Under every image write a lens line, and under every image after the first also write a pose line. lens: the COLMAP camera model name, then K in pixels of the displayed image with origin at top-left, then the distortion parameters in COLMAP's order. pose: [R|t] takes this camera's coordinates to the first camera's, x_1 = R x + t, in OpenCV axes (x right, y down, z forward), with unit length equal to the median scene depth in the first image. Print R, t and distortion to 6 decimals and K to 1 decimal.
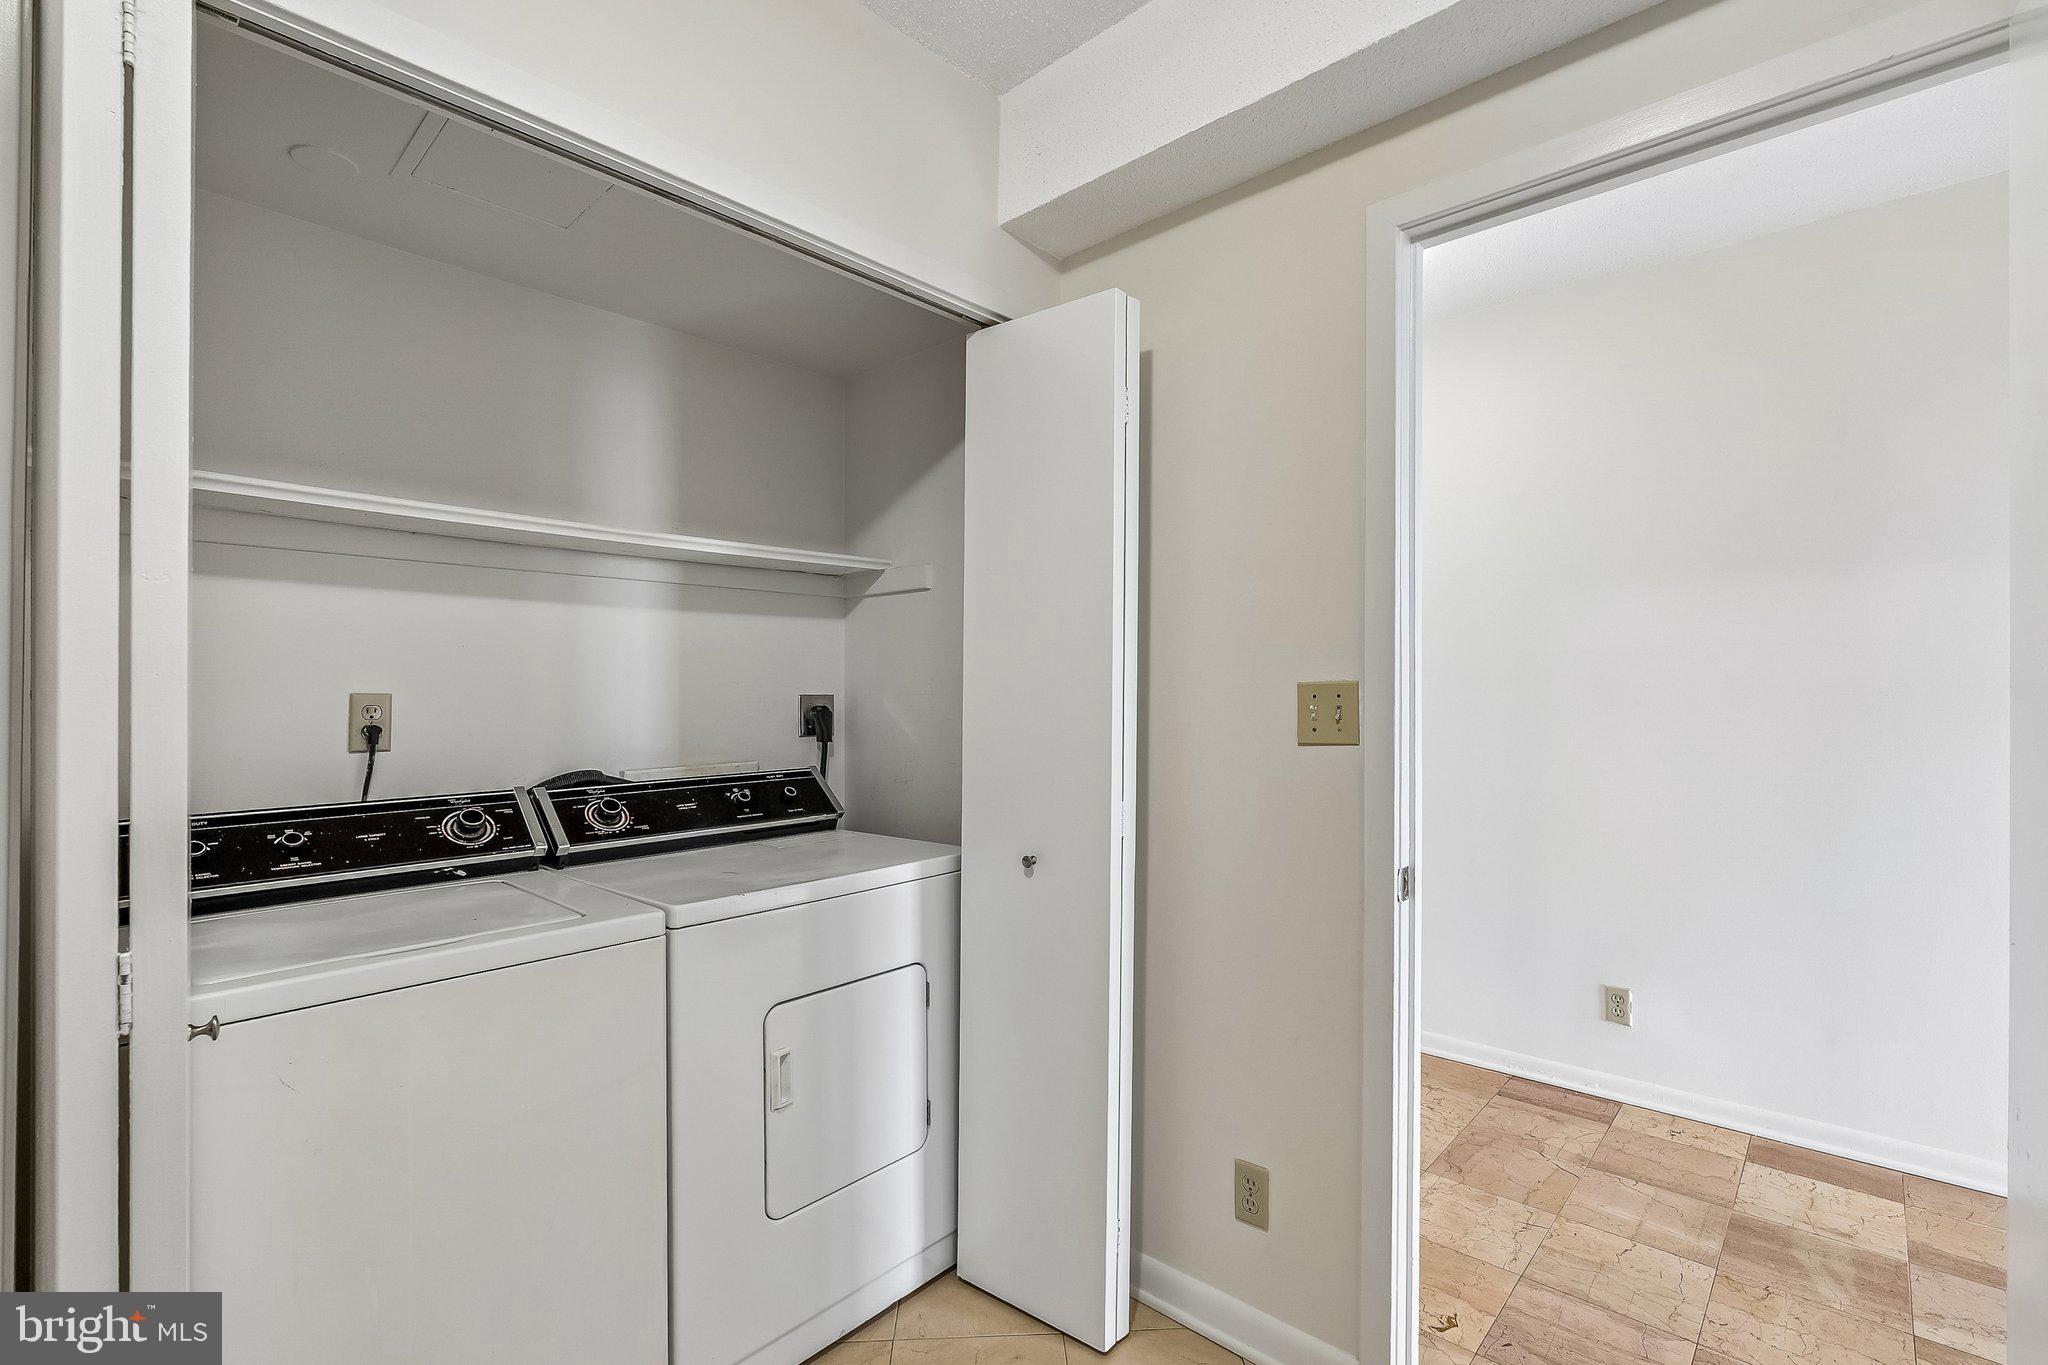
lens RADIAL K [[913.9, 0, 1023.7], [0, 913.9, 689.2], [0, 0, 1]] dist [-0.001923, -0.000098]
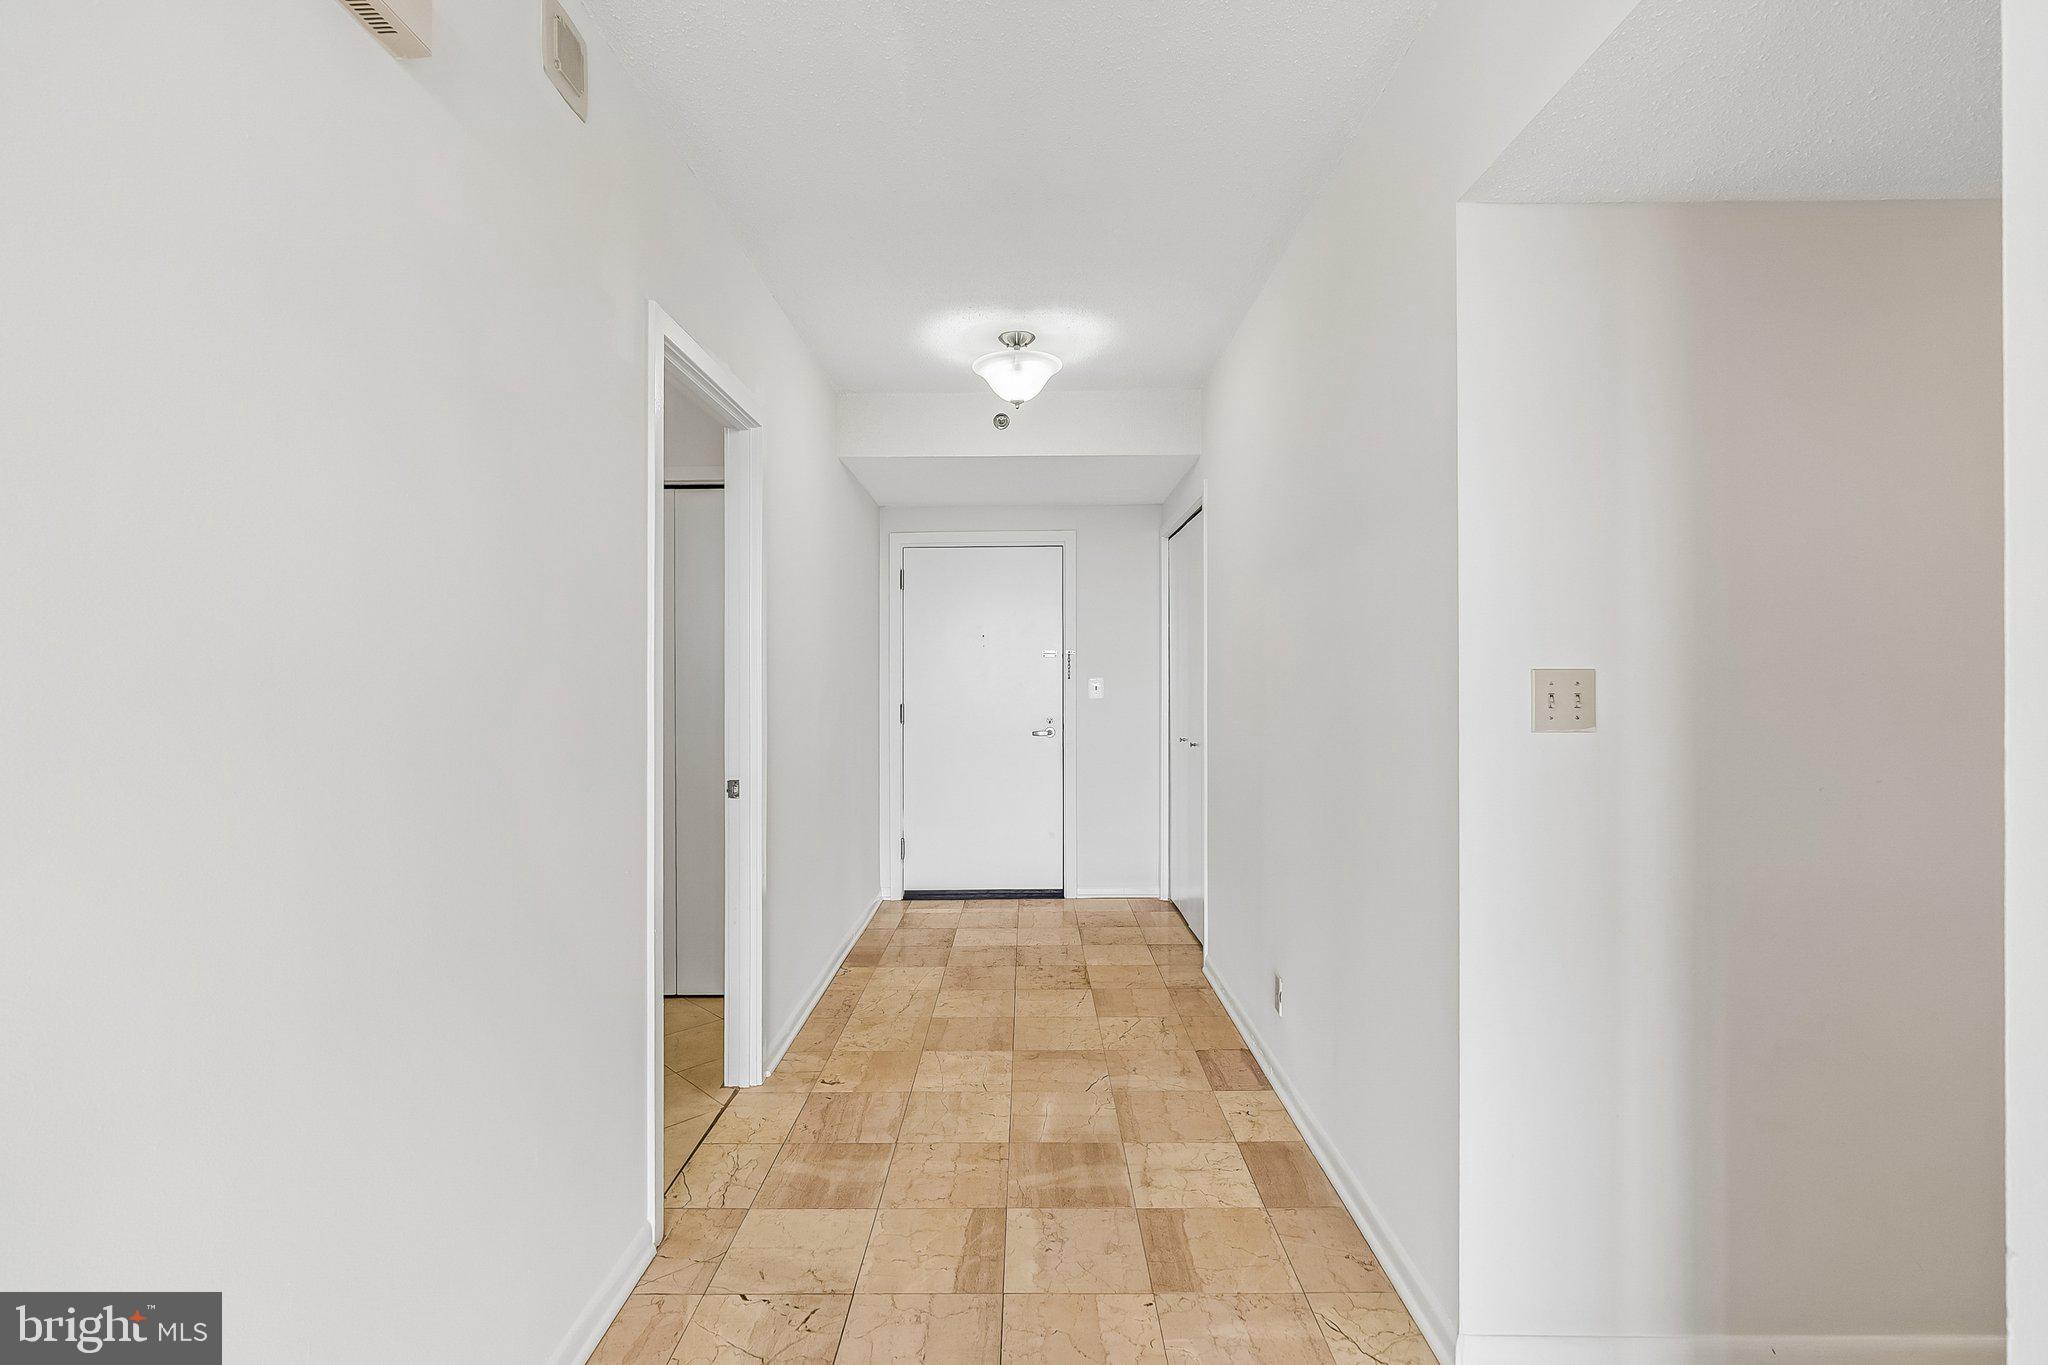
lens RADIAL K [[913.9, 0, 1030.2], [0, 913.9, 676.4], [0, 0, 1]] dist [-0.001923, -0.000098]
pose [[0.679185, 0.005440, -0.733947, 1.541232], [0.000964, 0.999965, 0.008304, -0.012482], [0.733966, -0.006348, 0.679156, 0.158511]]
